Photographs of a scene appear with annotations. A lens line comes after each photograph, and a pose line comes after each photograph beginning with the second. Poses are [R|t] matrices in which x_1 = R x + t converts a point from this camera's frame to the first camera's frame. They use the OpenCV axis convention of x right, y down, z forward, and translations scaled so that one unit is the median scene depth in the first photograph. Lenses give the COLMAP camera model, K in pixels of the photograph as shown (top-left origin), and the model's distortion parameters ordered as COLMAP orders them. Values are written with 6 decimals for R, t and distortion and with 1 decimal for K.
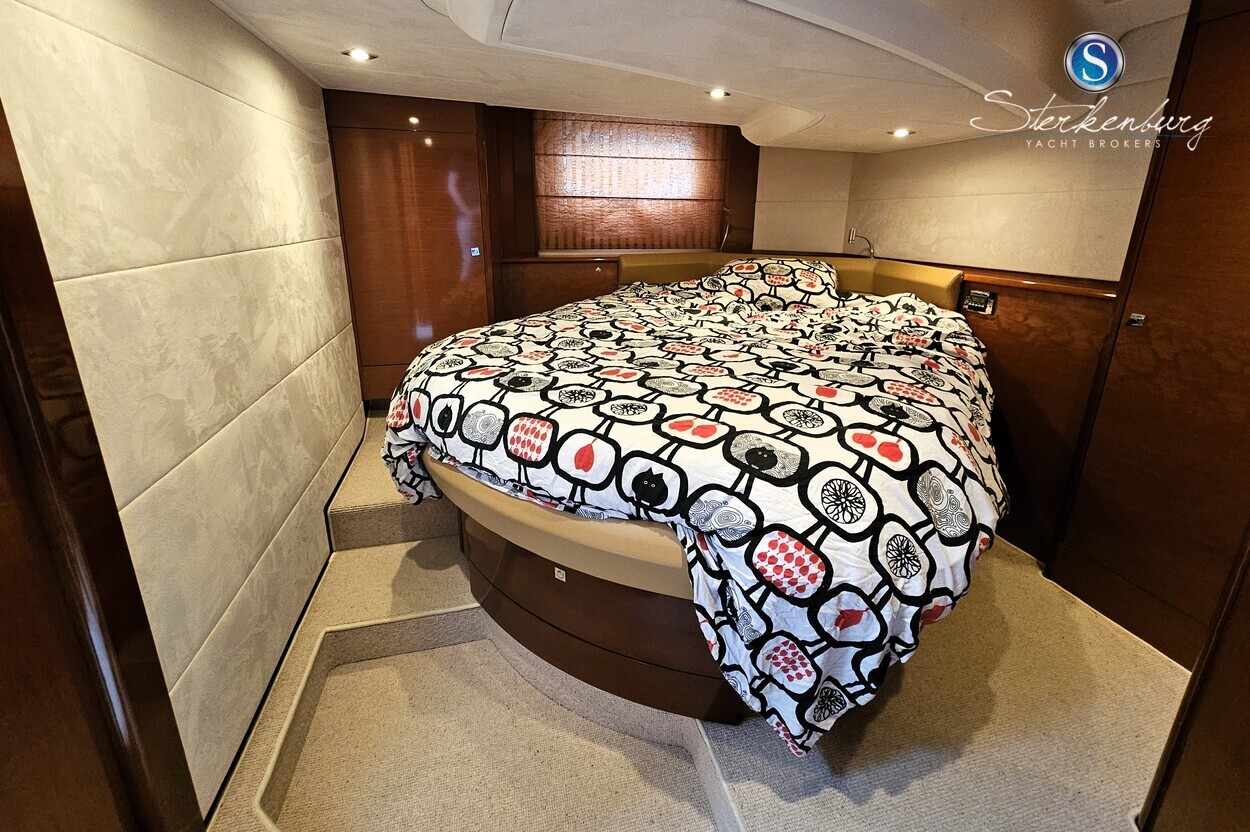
lens RADIAL K [[525.7, 0, 626.0], [0, 525.7, 354.5], [0, 0, 1]] dist [0.000849, 0.000013]
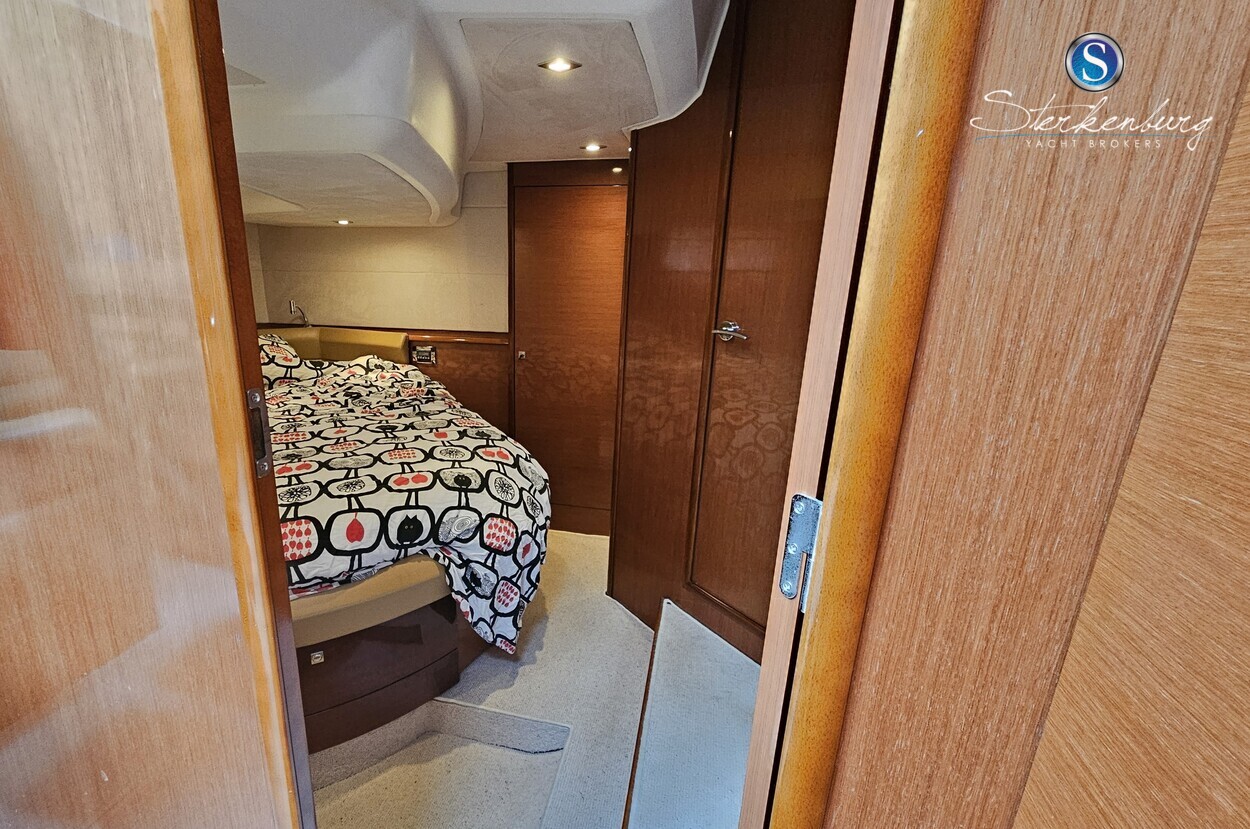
lens RADIAL K [[529.3, 0, 604.2], [0, 529.3, 438.7], [0, 0, 1]] dist [0.010147, 0.000108]
pose [[0.465519, -0.262463, 0.845225, -0.793540], [0.214050, 0.960052, 0.180229, -0.105401], [-0.858763, 0.097020, 0.503103, -0.127350]]
